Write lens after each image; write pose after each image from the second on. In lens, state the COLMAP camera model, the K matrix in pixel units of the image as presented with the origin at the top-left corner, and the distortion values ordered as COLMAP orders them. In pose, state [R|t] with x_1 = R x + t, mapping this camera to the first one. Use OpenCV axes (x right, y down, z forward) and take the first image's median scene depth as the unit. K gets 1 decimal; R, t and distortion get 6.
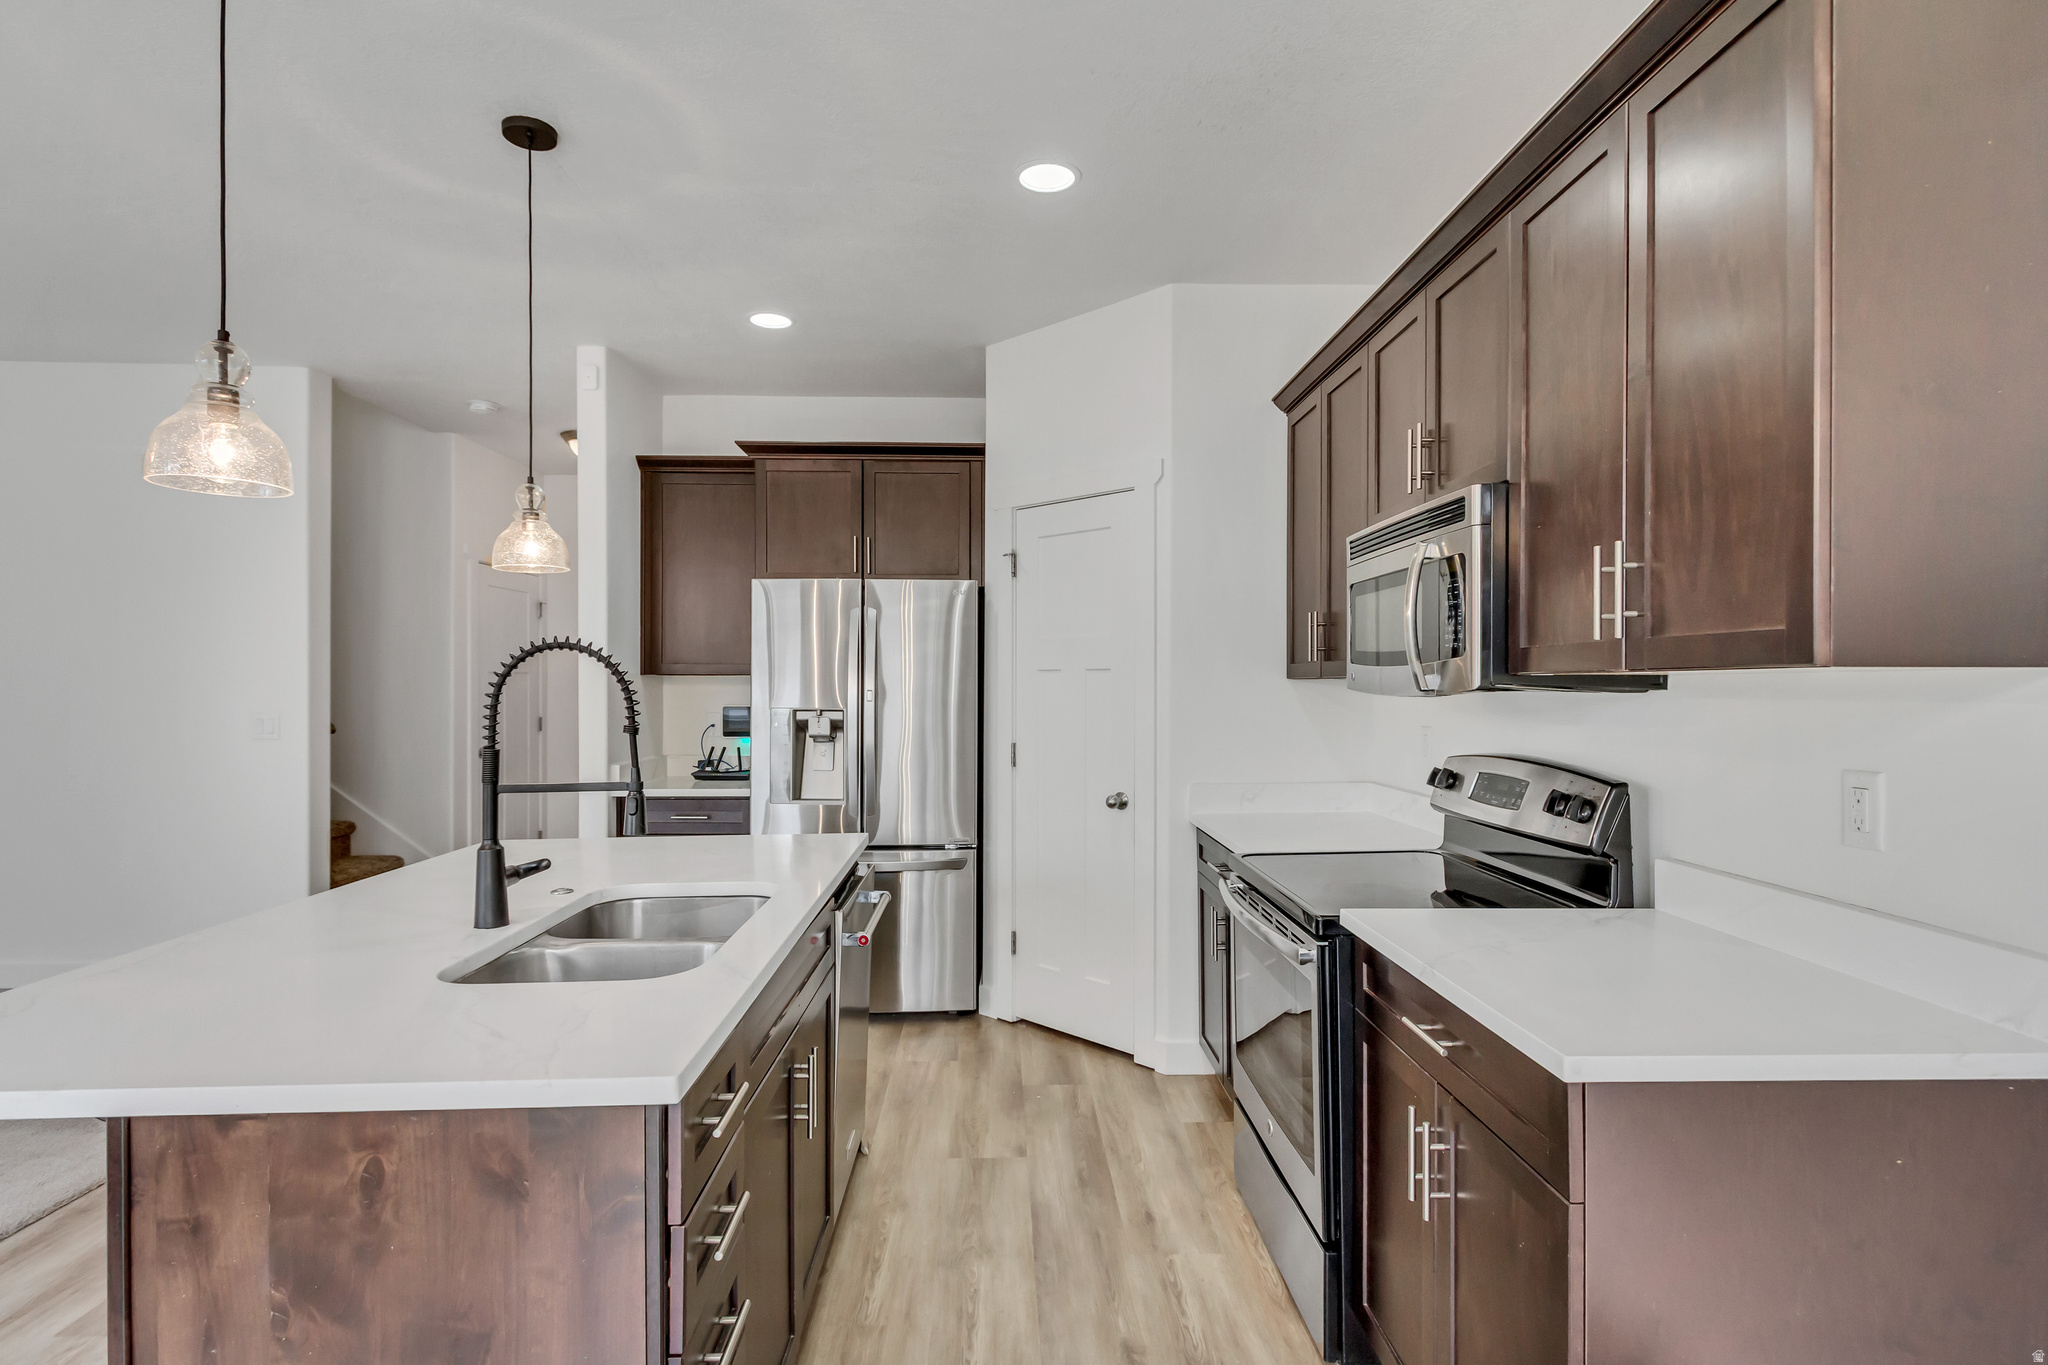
lens RADIAL K [[1022.7, 0, 1018.9], [0, 1022.7, 694.7], [0, 0, 1]] dist [0.007415, -0.002756]
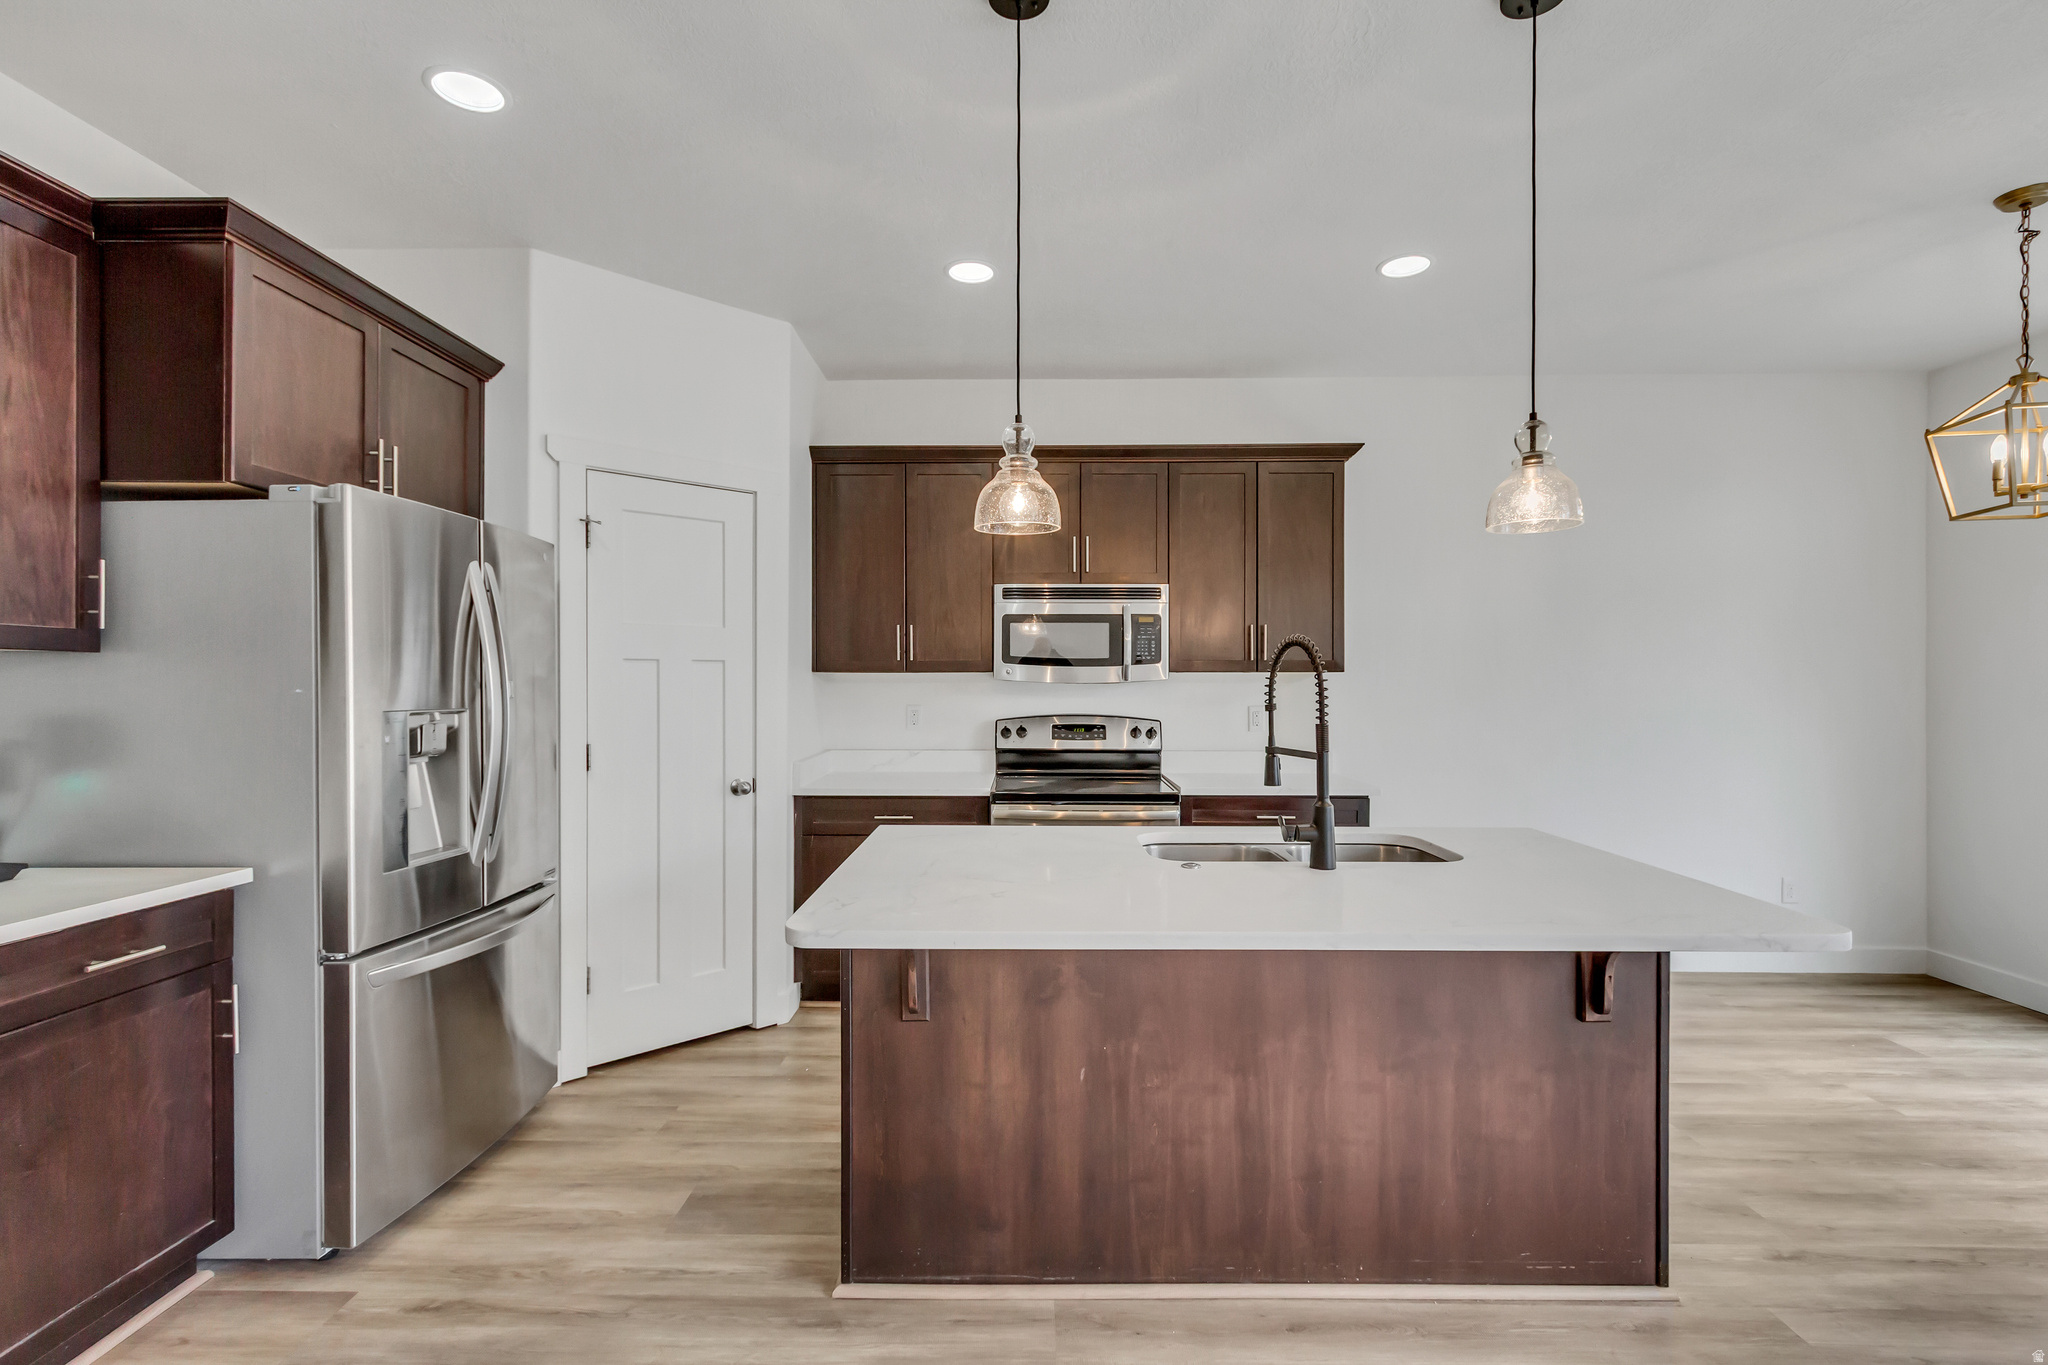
lens RADIAL K [[943.8, 0, 1020.9], [0, 943.8, 687.8], [0, 0, 1]] dist [0.007112, -0.001467]
pose [[0.042014, -0.007275, 0.999091, -0.821304], [0.007418, 0.999948, 0.006970, -0.001837], [-0.999089, 0.007118, 0.042066, 0.648458]]
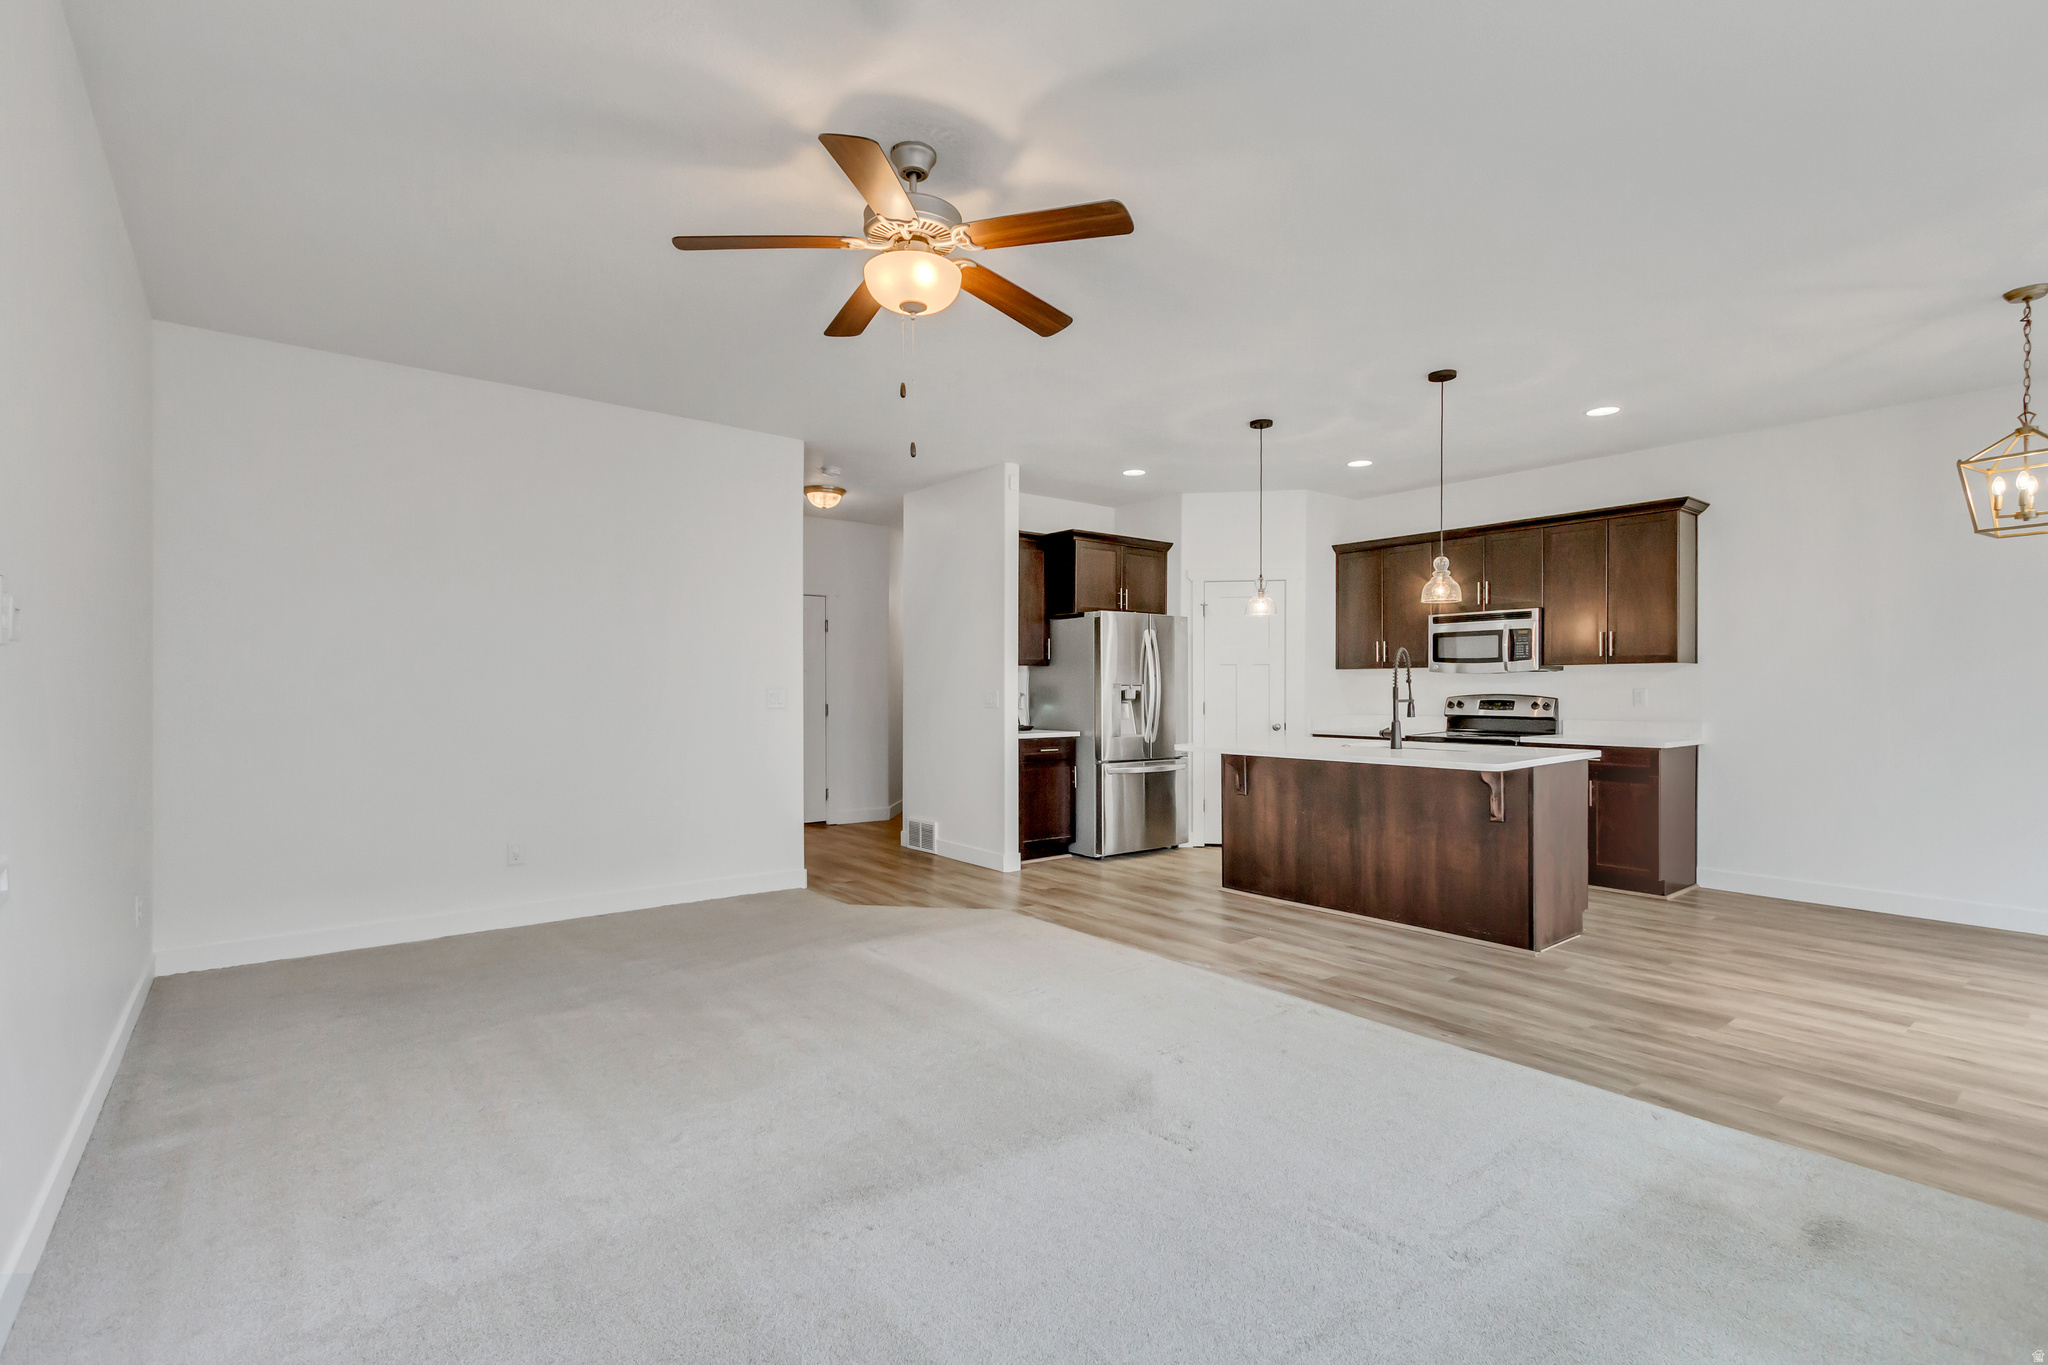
lens RADIAL K [[943.8, 0, 1022.0], [0, 943.8, 697.4], [0, 0, 1]] dist [0.007112, -0.001467]
pose [[0.798267, -0.009289, 0.602233, -1.443716], [0.008249, 0.999956, 0.004489, 0.029504], [-0.602248, 0.001385, 0.798308, -0.231593]]
